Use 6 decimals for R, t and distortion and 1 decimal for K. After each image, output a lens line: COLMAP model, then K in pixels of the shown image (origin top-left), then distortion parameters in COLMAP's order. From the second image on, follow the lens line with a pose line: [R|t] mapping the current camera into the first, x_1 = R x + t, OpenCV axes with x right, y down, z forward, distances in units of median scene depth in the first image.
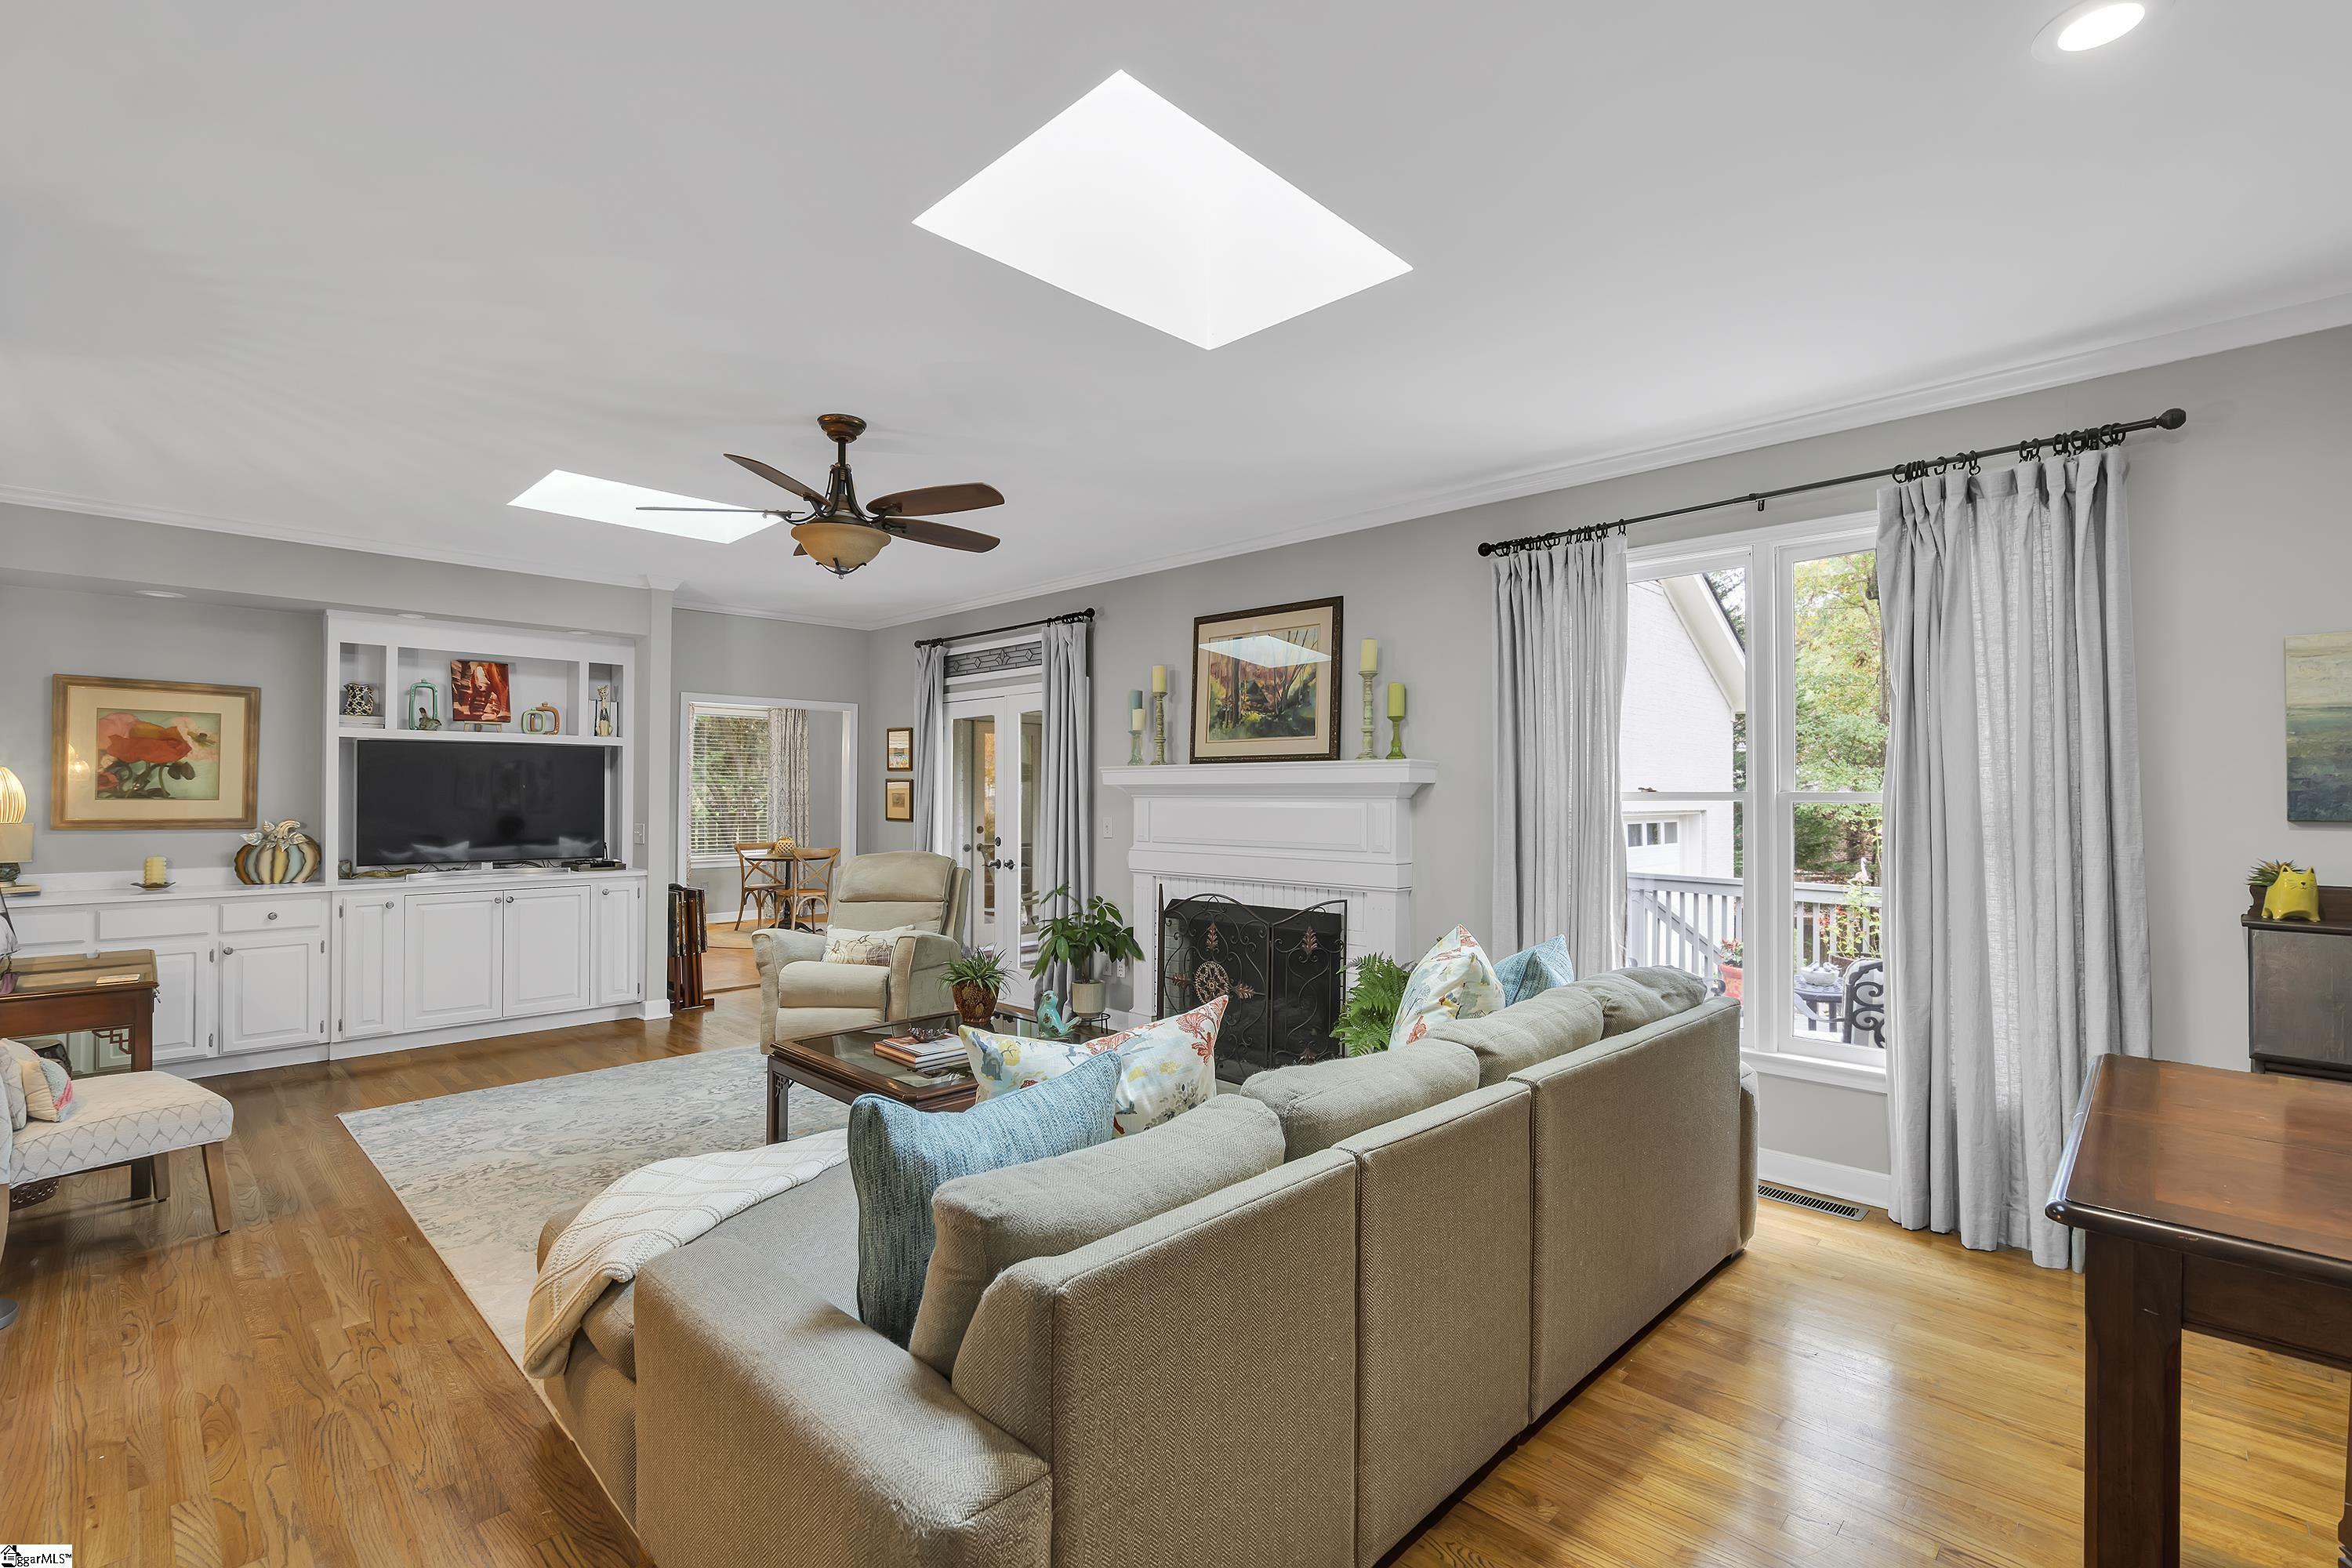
lens RADIAL K [[1053.9, 0, 1170.5], [0, 1053.9, 788.8], [0, 0, 1]] dist [-0.002527, -0.000127]
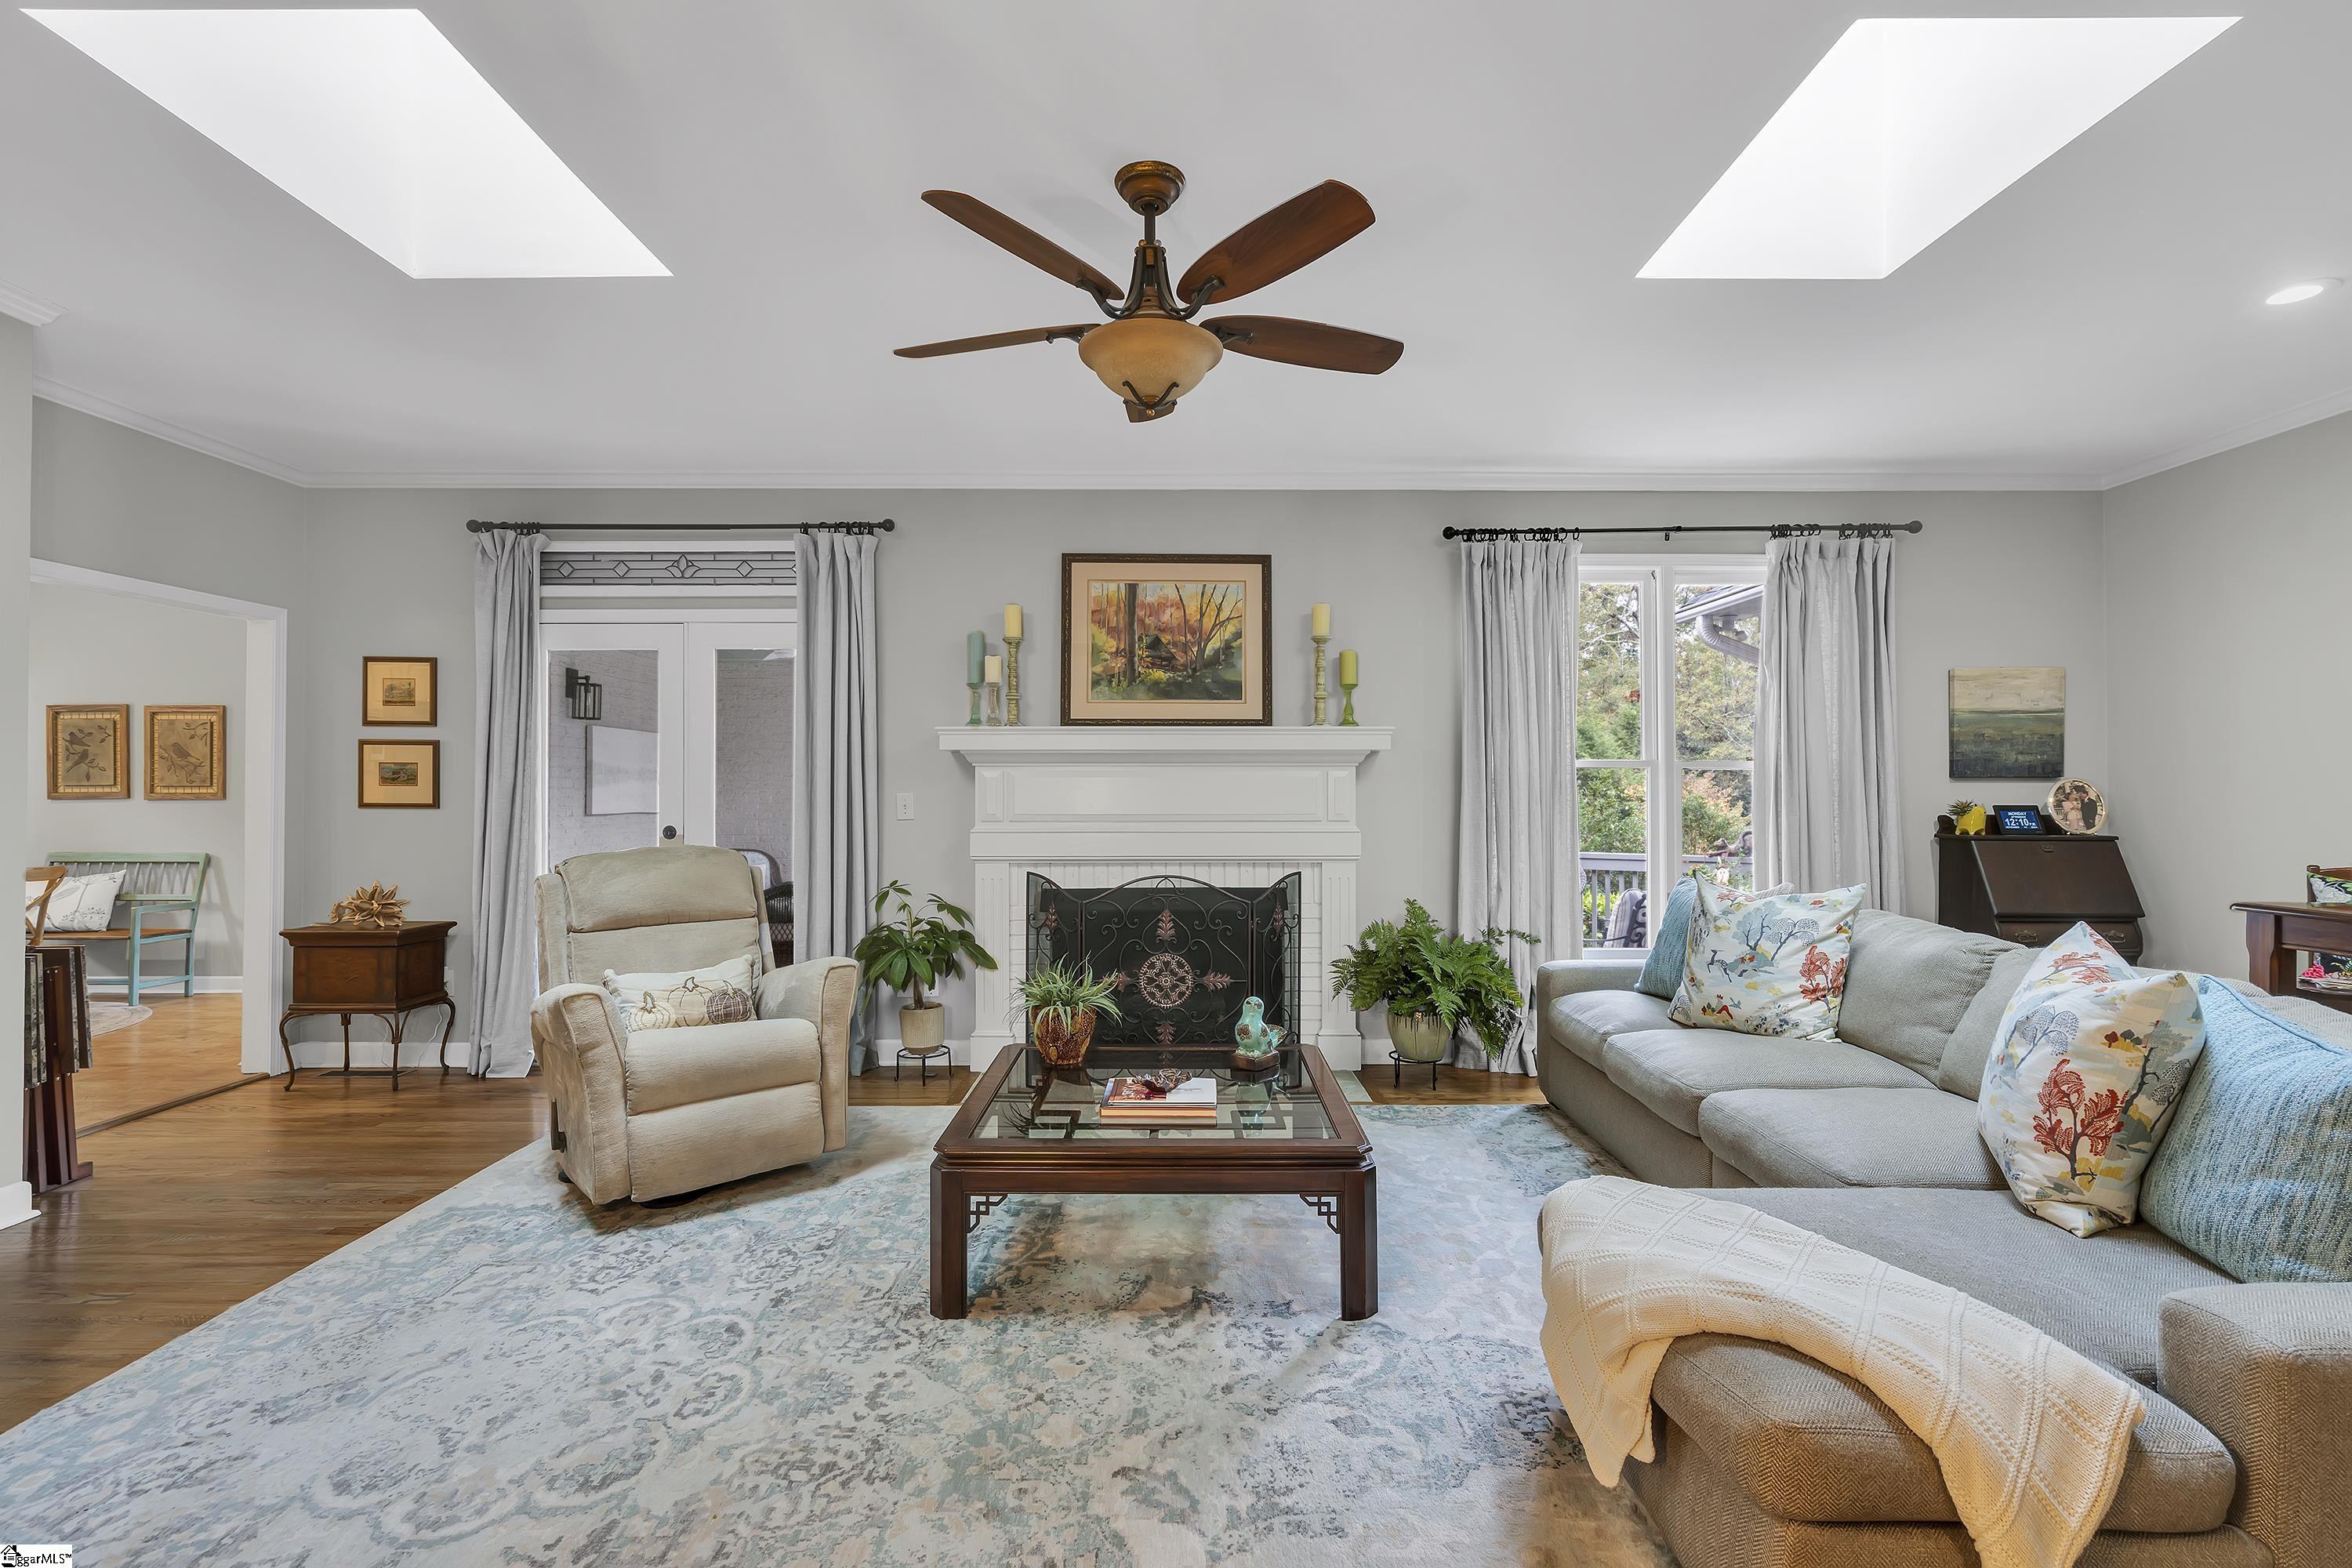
lens RADIAL K [[1056.8, 0, 1183.2], [0, 1056.8, 786.7], [0, 0, 1]] dist [-0.004858, 0.001294]
pose [[0.709813, -0.002468, 0.704386, -0.559369], [-0.001300, 0.999988, 0.004814, 0.022314], [-0.704389, -0.004333, 0.709801, 0.368775]]
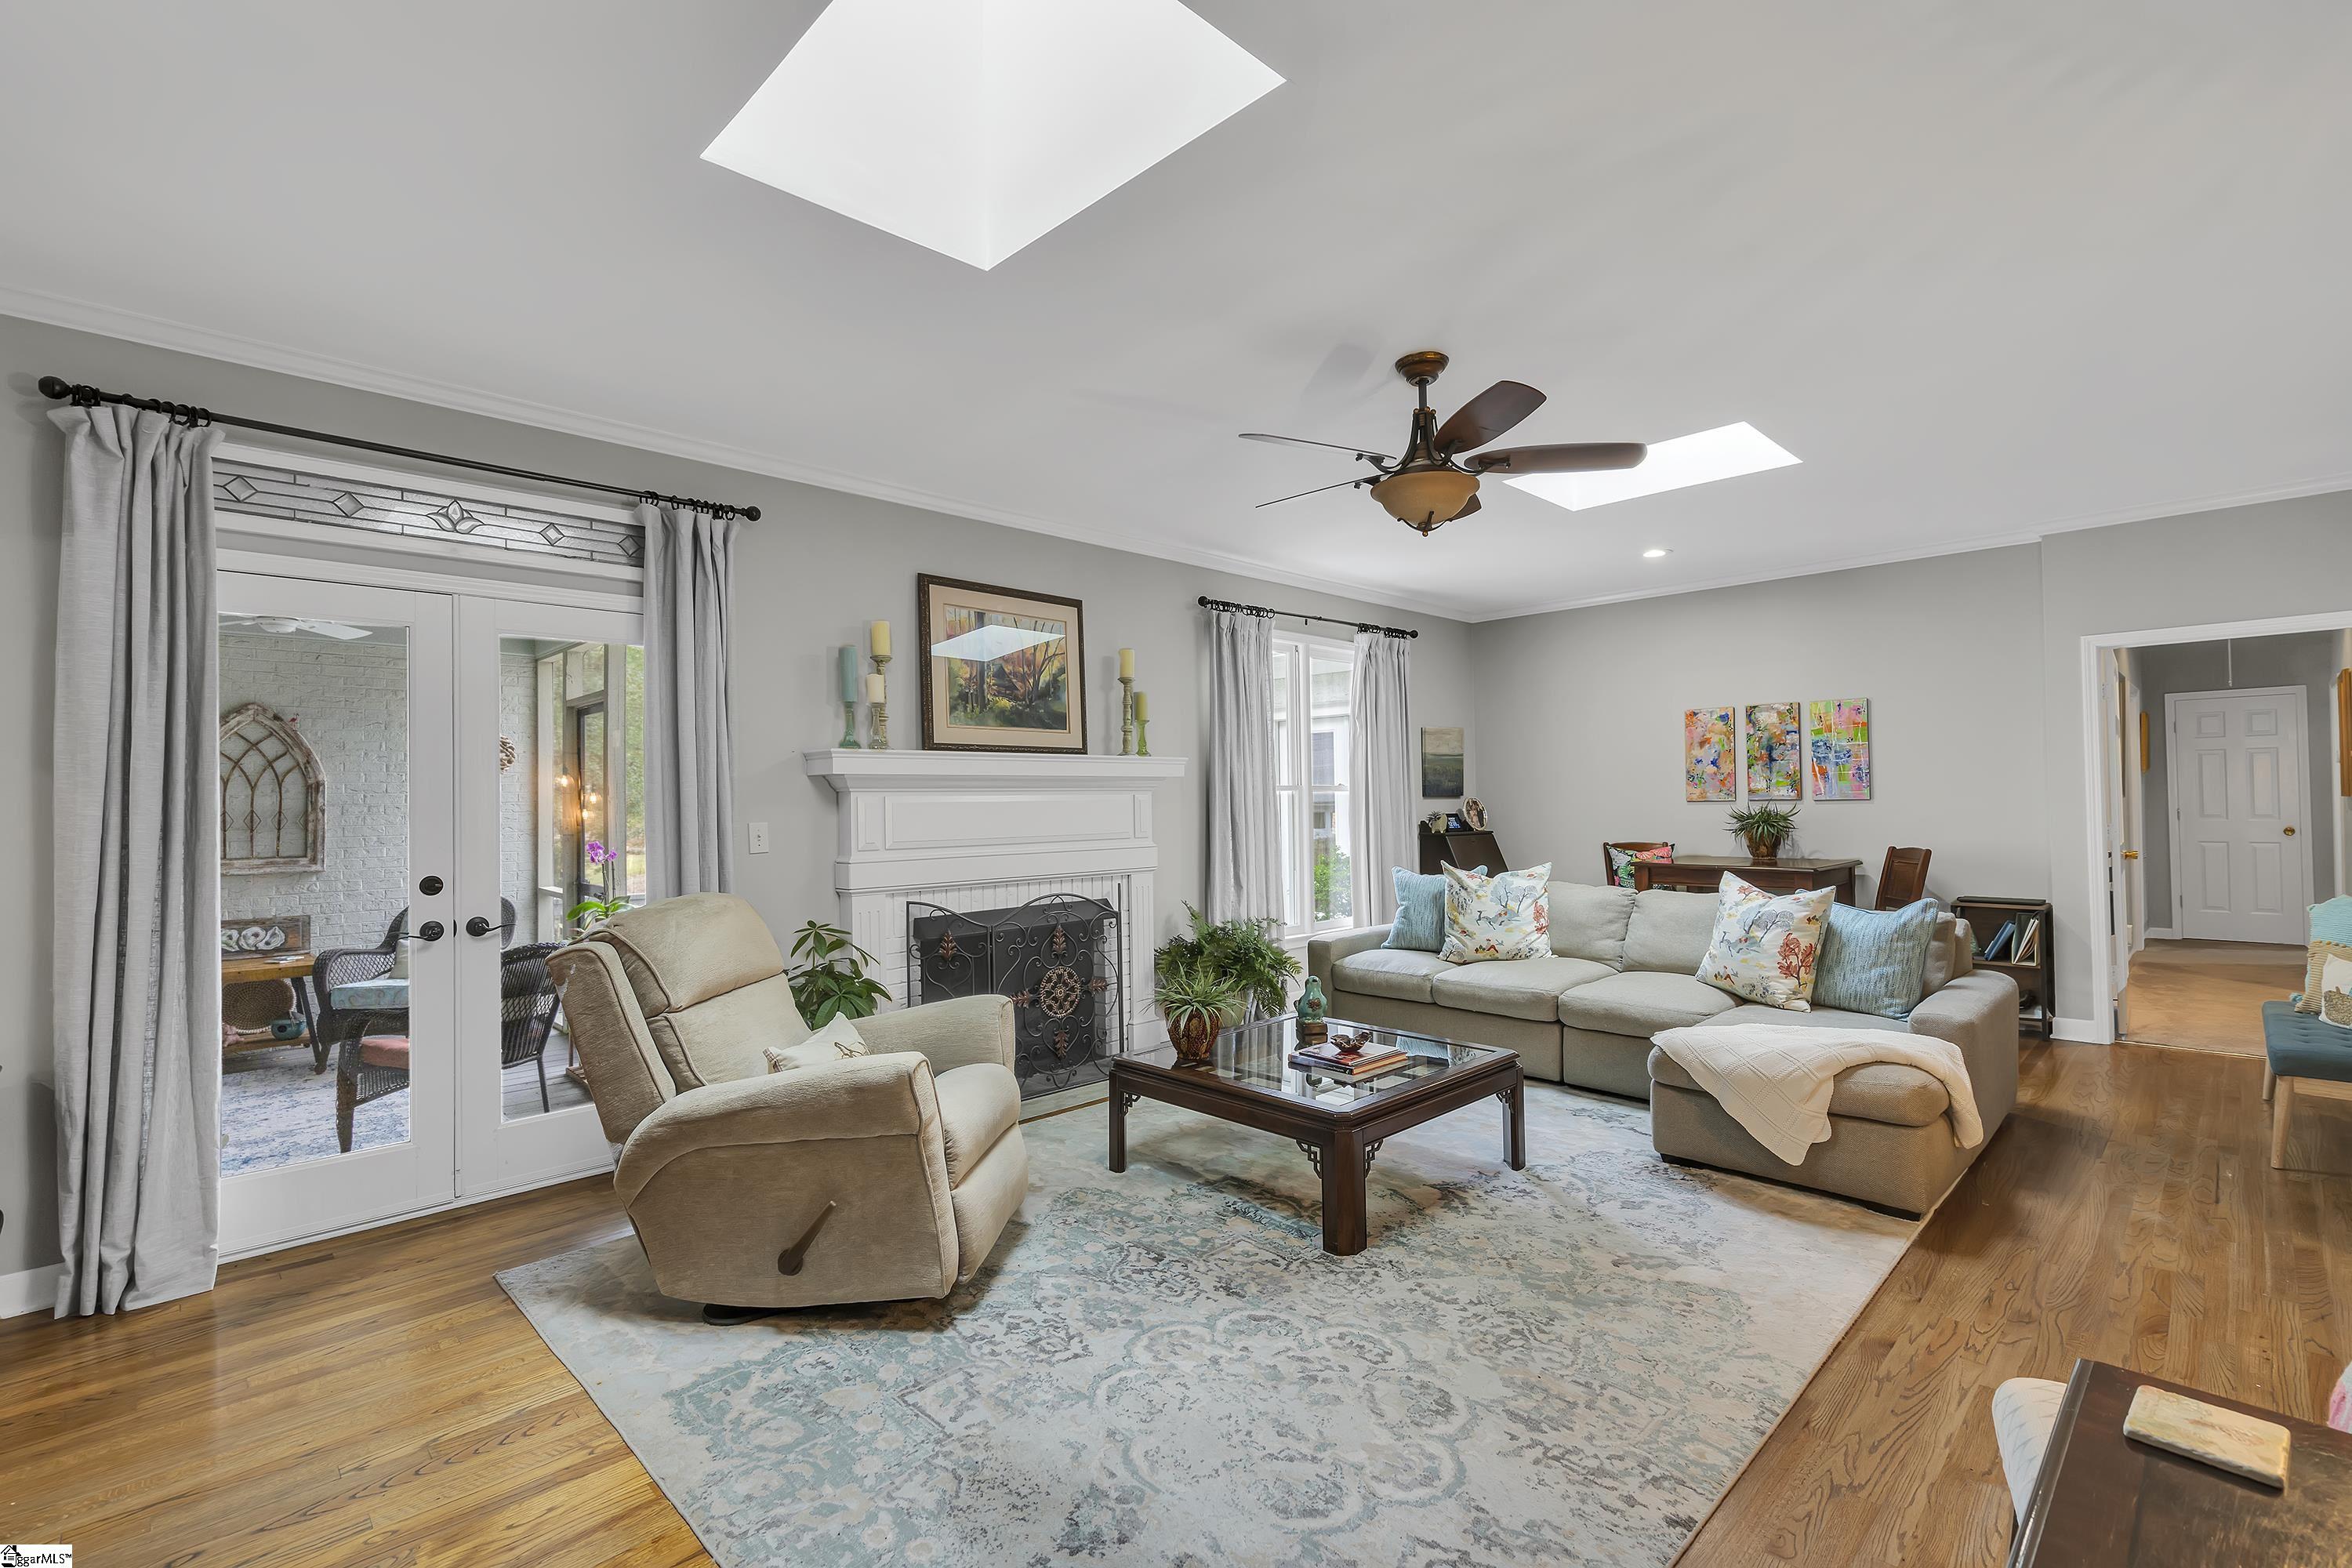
lens RADIAL K [[1056.8, 0, 1183.2], [0, 1056.8, 786.7], [0, 0, 1]] dist [-0.004858, 0.001294]
pose [[0.011977, 0.007098, 0.999903, -0.884526], [0.005302, 0.999960, -0.007162, 0.012730], [-0.999914, 0.005387, 0.011939, 0.871670]]
